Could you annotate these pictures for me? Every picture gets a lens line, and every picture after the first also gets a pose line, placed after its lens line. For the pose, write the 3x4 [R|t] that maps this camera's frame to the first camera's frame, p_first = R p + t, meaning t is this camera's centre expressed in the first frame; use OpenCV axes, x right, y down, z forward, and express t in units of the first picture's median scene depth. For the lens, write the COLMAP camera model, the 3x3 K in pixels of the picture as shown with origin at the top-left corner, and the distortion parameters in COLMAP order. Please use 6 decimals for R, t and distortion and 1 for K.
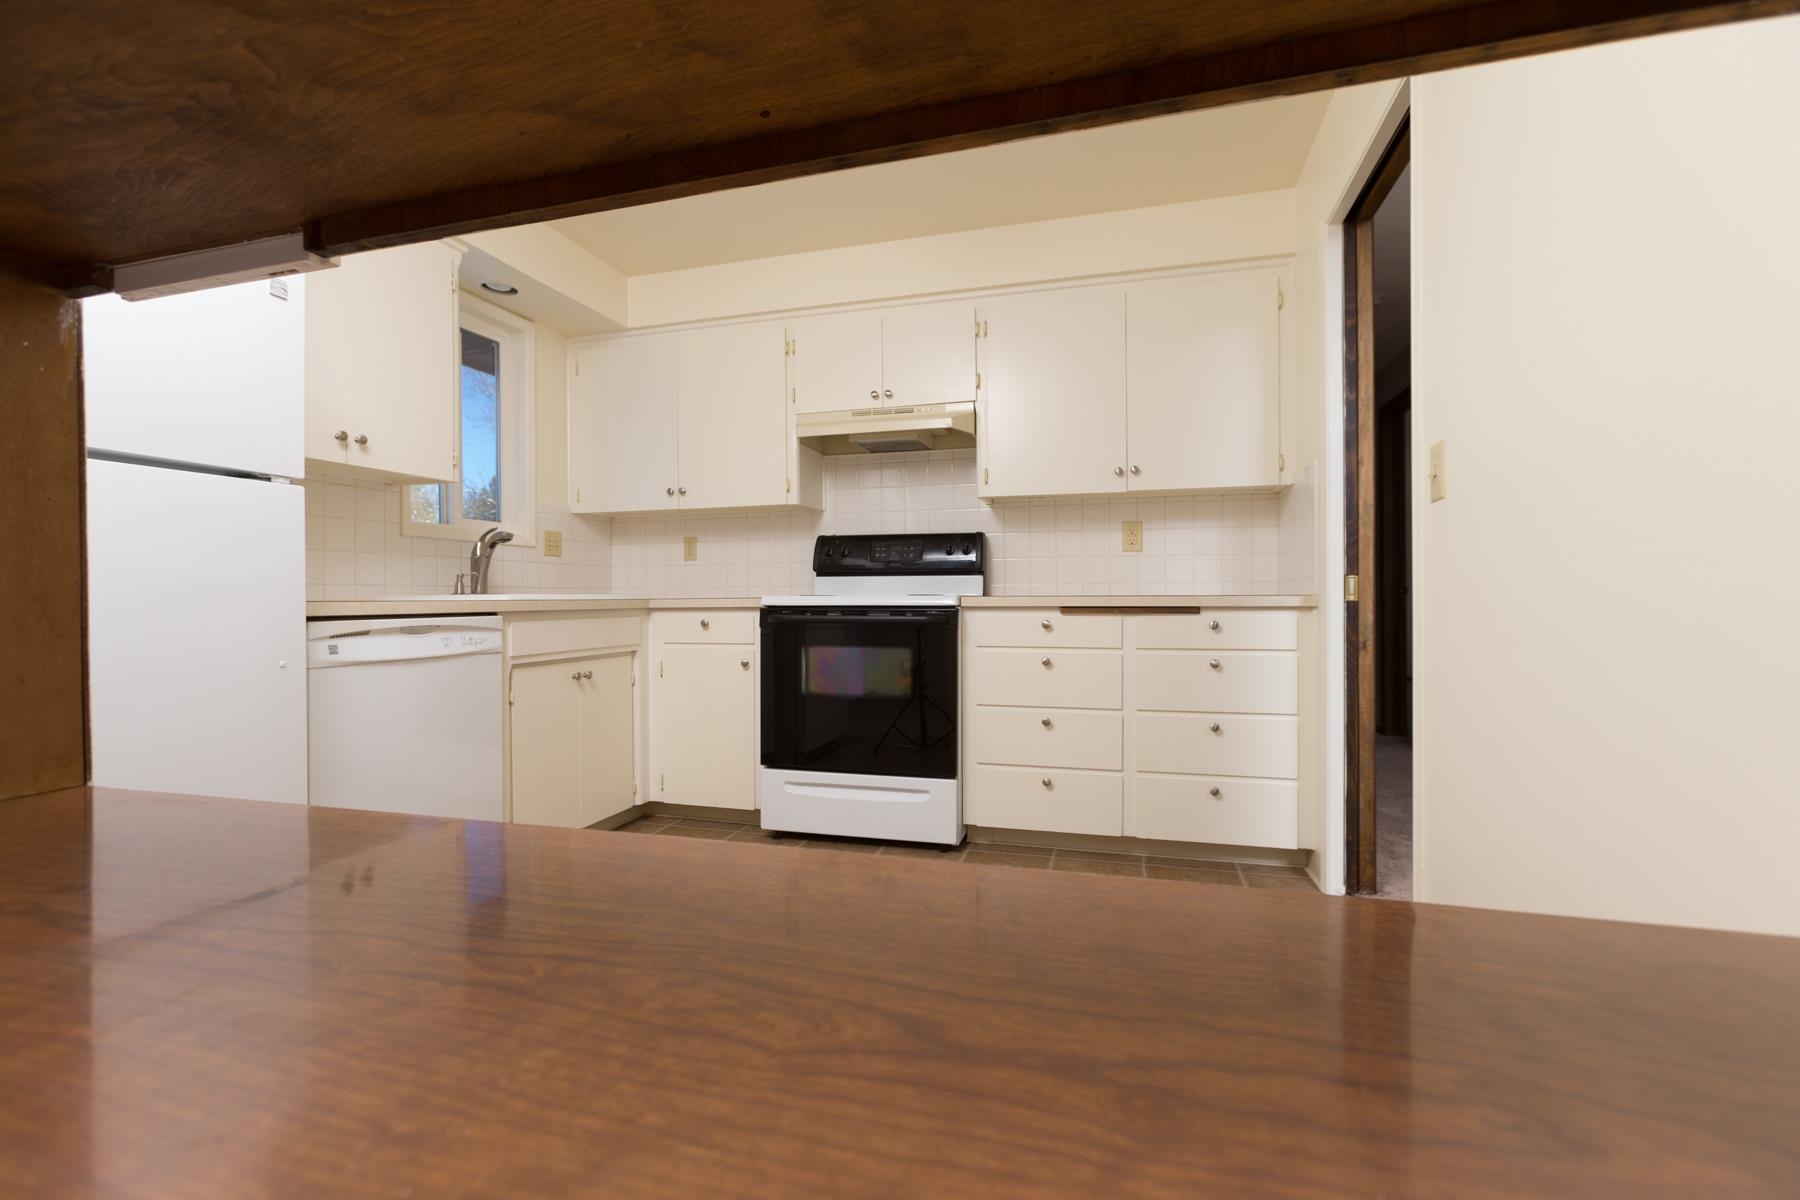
lens RADIAL K [[799.2, 0, 898.7], [0, 799.2, 602.0], [0, 0, 1]] dist [-0.017065, 0.013317]
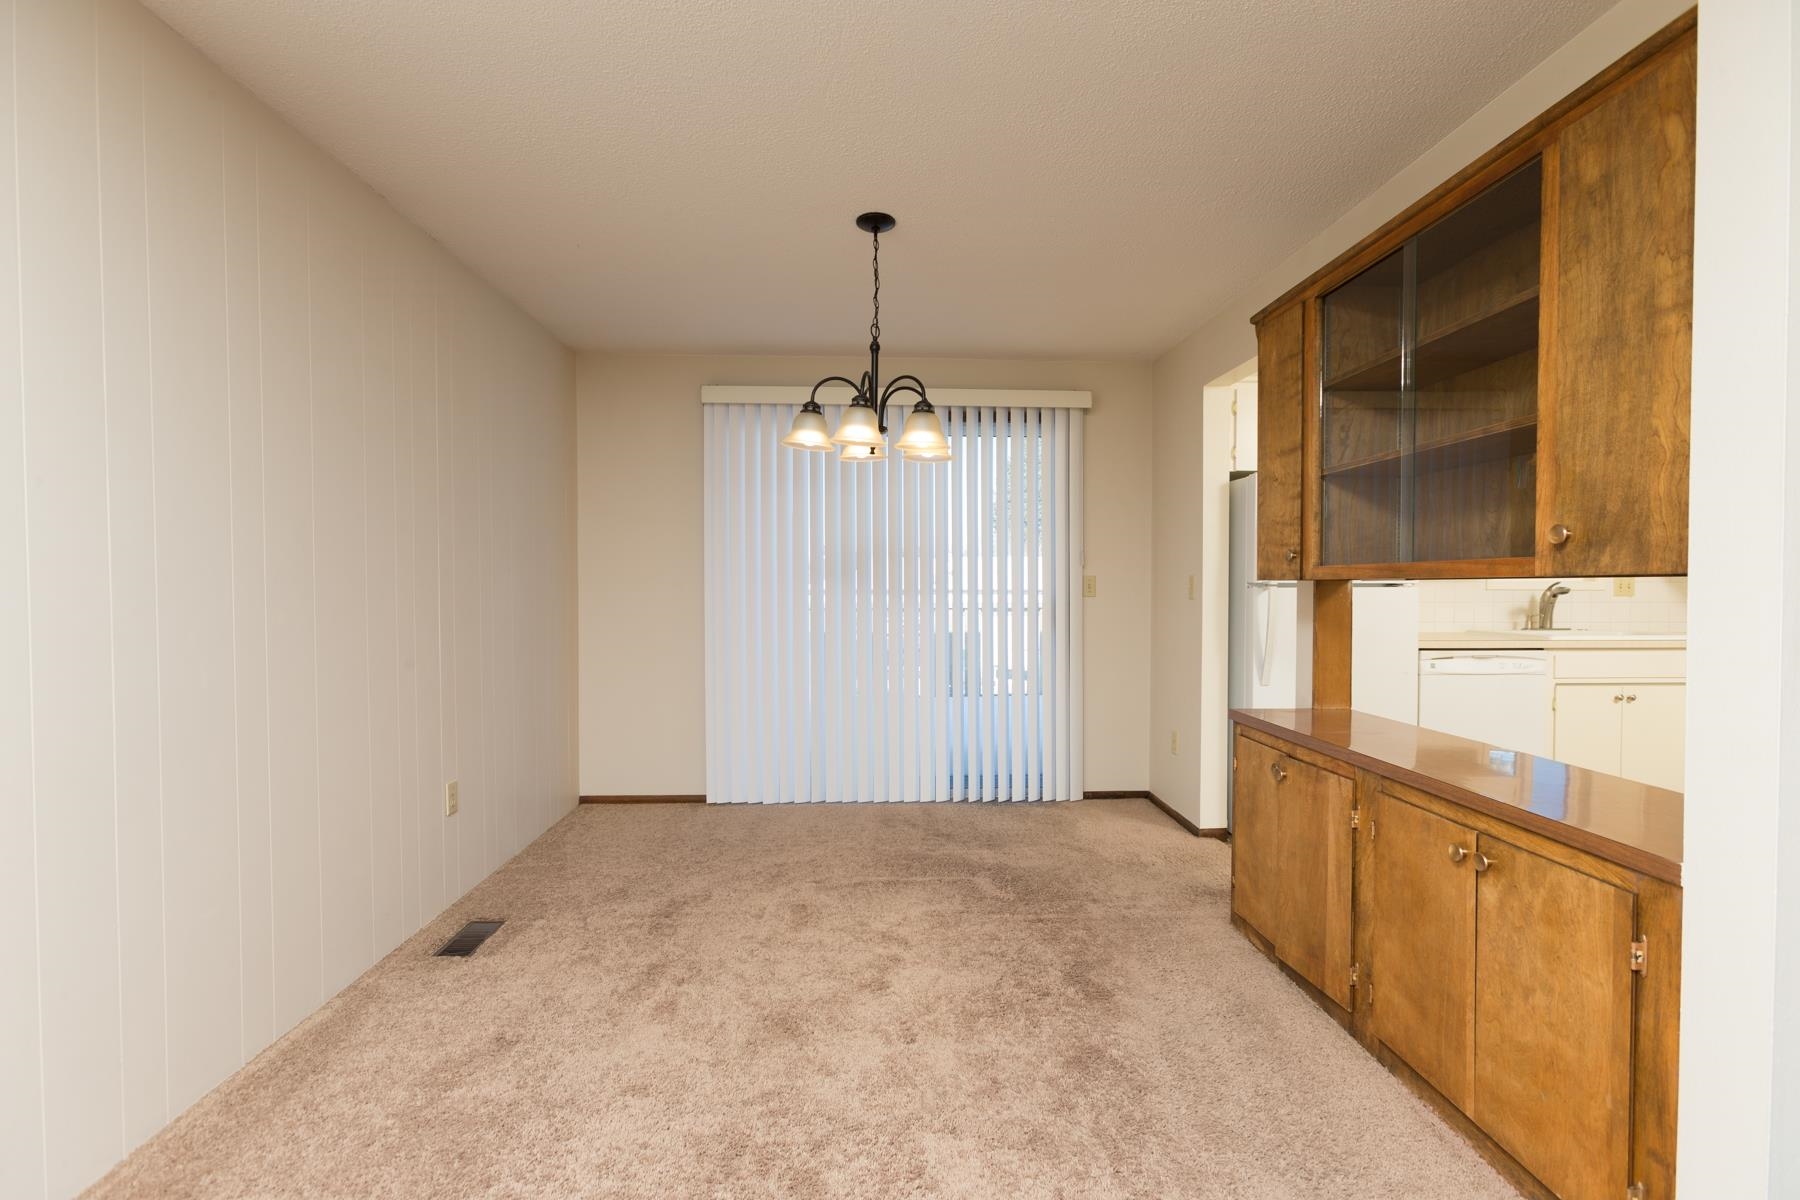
lens RADIAL K [[799.2, 0, 898.7], [0, 799.2, 602.0], [0, 0, 1]] dist [-0.017065, 0.013317]
pose [[0.315922, 0.025777, -0.948435, 0.426850], [-0.008500, 0.999668, 0.024339, -0.079148], [0.948747, 0.000372, 0.316036, -0.508053]]
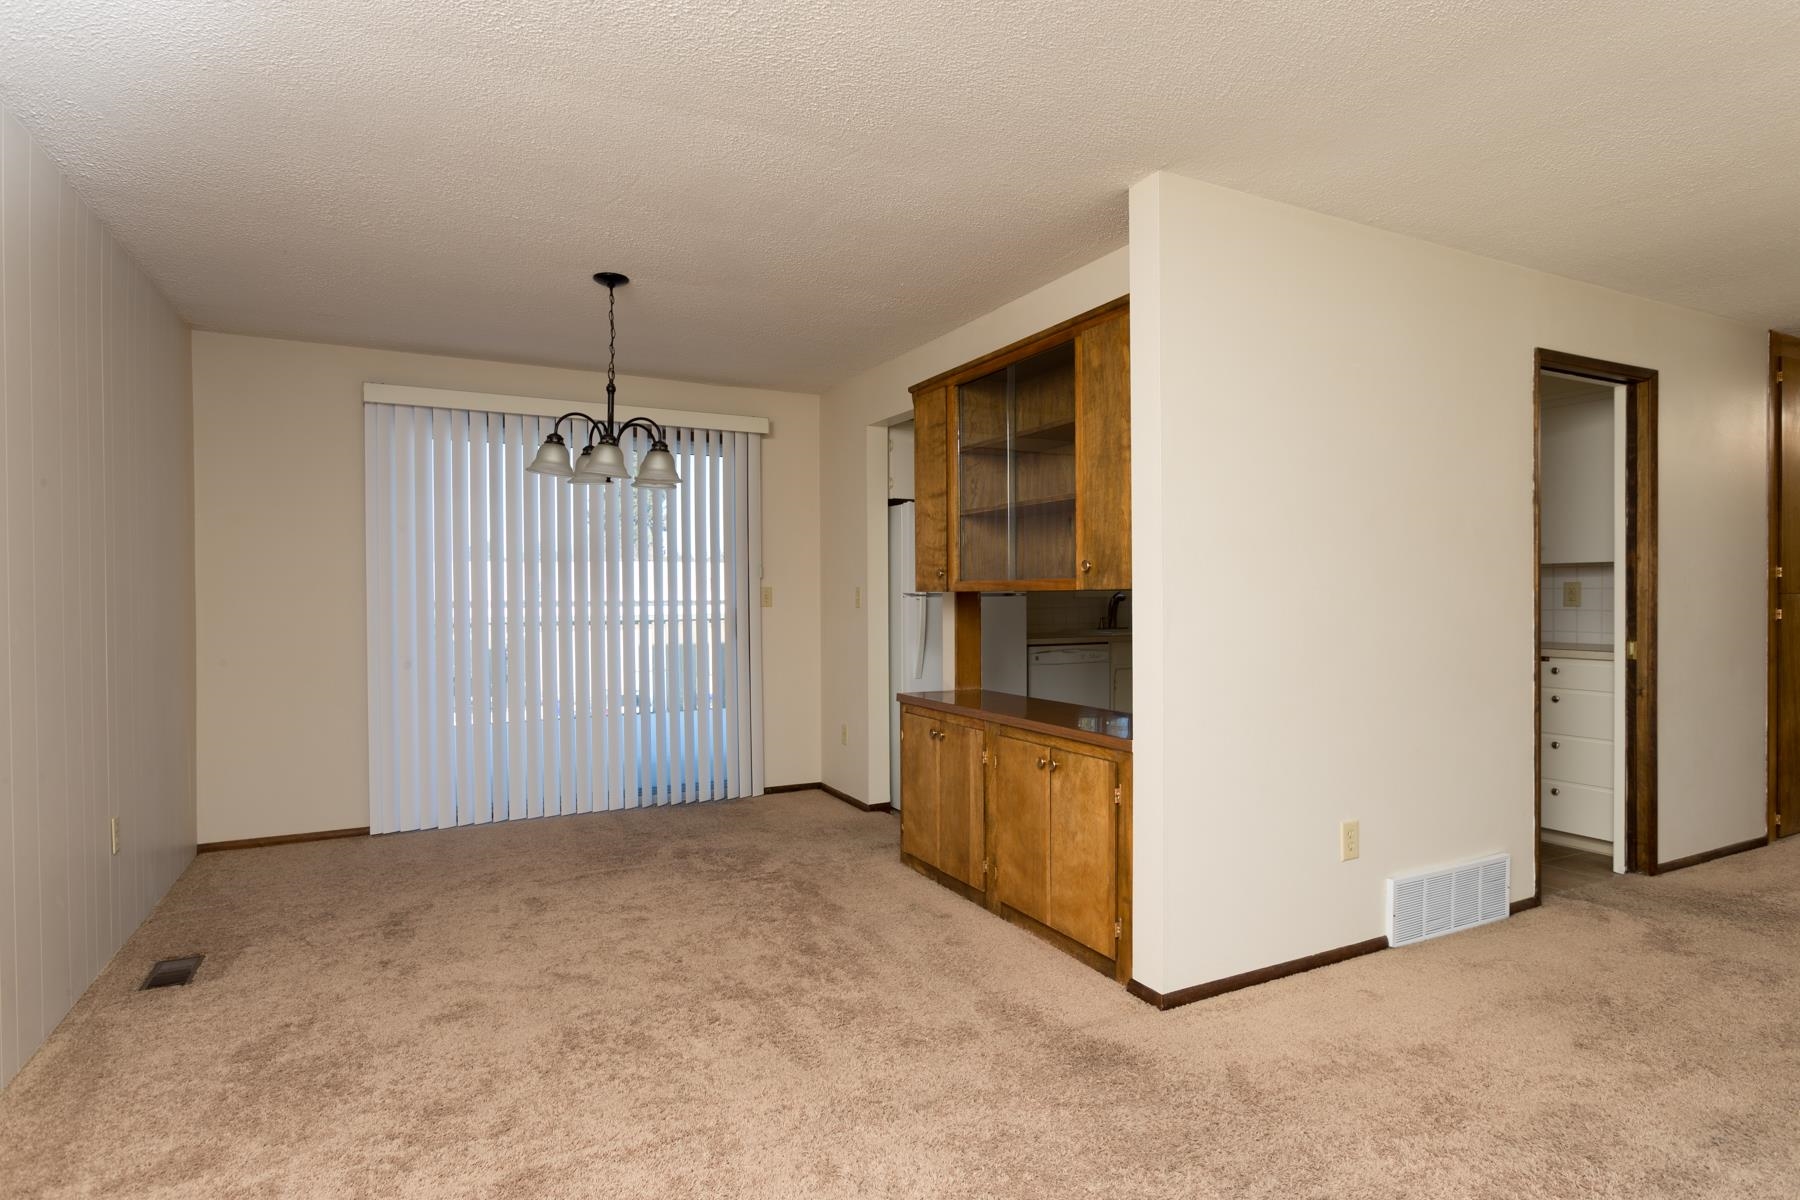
lens RADIAL K [[948.1, 0, 895.3], [0, 948.1, 602.0], [0, 0, 1]] dist [-0.003147, 0.006672]
pose [[0.681707, 0.009145, -0.731568, 0.674578], [-0.004289, 0.999955, 0.008503, -0.081553], [0.731612, -0.002659, 0.681716, -0.784768]]
